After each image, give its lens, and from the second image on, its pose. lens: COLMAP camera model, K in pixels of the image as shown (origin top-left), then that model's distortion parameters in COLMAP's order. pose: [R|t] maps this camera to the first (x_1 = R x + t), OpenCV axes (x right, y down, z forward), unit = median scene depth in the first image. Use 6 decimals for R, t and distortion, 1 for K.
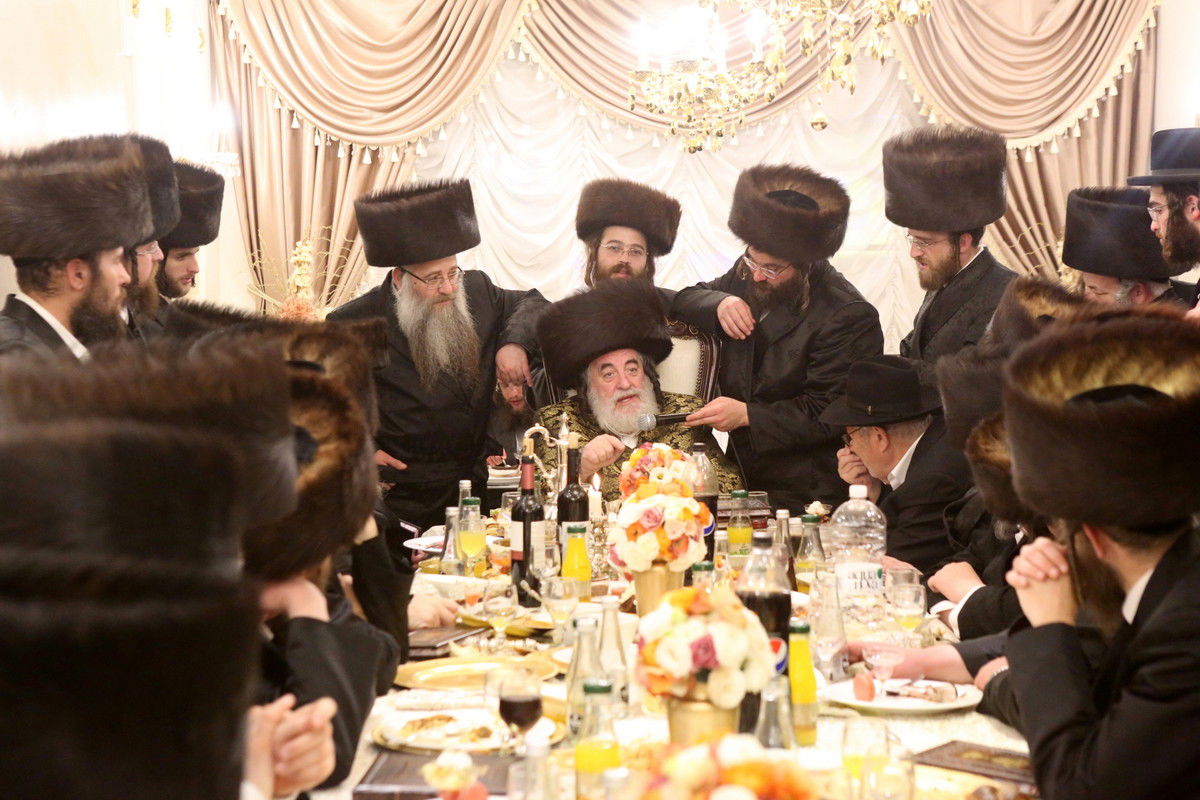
lens RADIAL K [[2481.1, 0, 584.9], [0, 2481.1, 454.4], [0, 0, 1]] dist [0.186114, 0.000000]
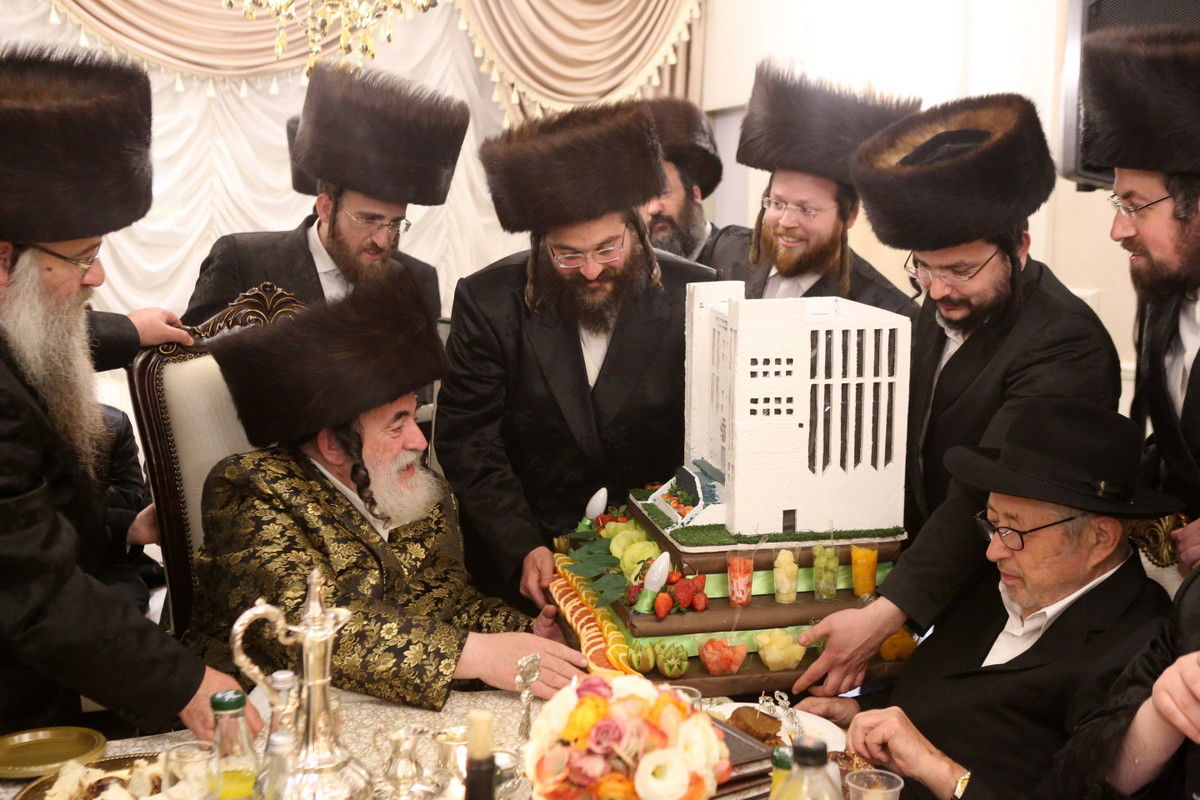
lens RADIAL K [[1498.9, 0, 607.1], [0, 1498.9, 396.1], [0, 0, 1]] dist [-0.005076, 0.000000]
pose [[0.912346, -0.032369, 0.408139, -0.047592], [0.019147, 0.999152, 0.036441, -0.038639], [-0.408973, -0.025433, 0.912192, 0.492369]]
